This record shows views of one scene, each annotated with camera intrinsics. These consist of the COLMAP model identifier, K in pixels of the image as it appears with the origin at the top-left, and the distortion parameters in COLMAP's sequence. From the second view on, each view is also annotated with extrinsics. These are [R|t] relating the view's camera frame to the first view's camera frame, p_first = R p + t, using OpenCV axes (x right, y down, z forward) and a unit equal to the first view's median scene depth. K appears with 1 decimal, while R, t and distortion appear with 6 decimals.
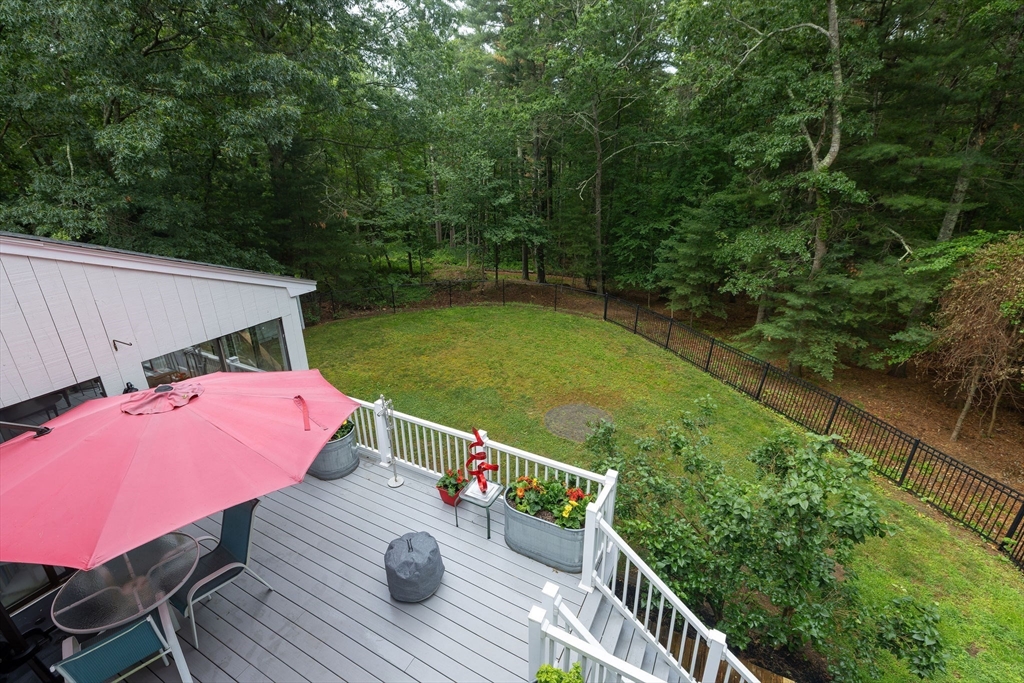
lens RADIAL K [[456.7, 0, 512.6], [0, 456.7, 335.7], [0, 0, 1]] dist [0.003955, -0.000366]
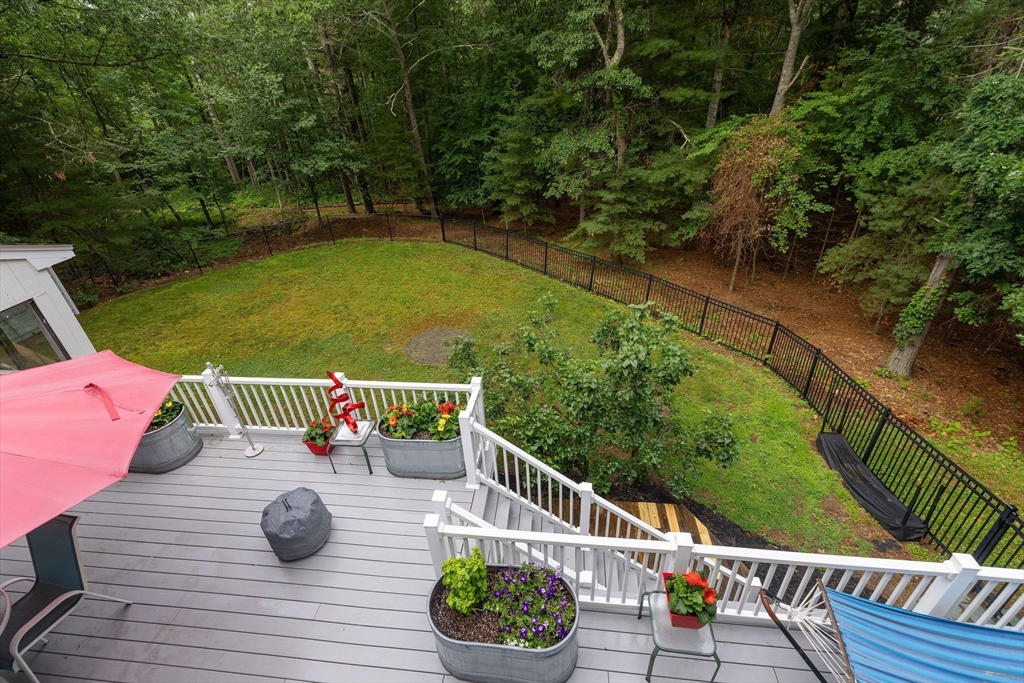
lens RADIAL K [[456.7, 0, 512.8], [0, 456.7, 335.0], [0, 0, 1]] dist [0.003955, -0.000366]
pose [[0.929017, -0.221076, 0.296736, 0.002161], [0.171786, 0.967930, 0.183309, 0.007190], [-0.327745, -0.119322, 0.937201, 0.000128]]
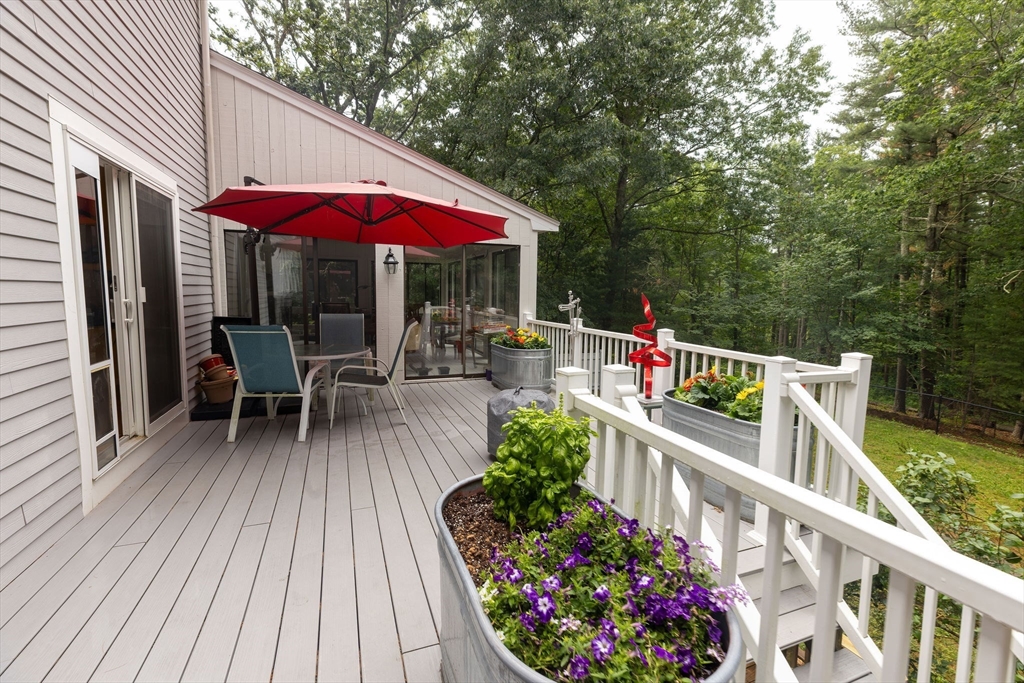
lens RADIAL K [[455.5, 0, 511.1], [0, 455.5, 337.8], [0, 0, 1]] dist [0.000651, 0.000178]
pose [[0.752801, 0.079071, -0.653482, 0.083064], [-0.252230, 0.951635, -0.175418, 0.152714], [0.608006, 0.296883, 0.736335, 0.111992]]
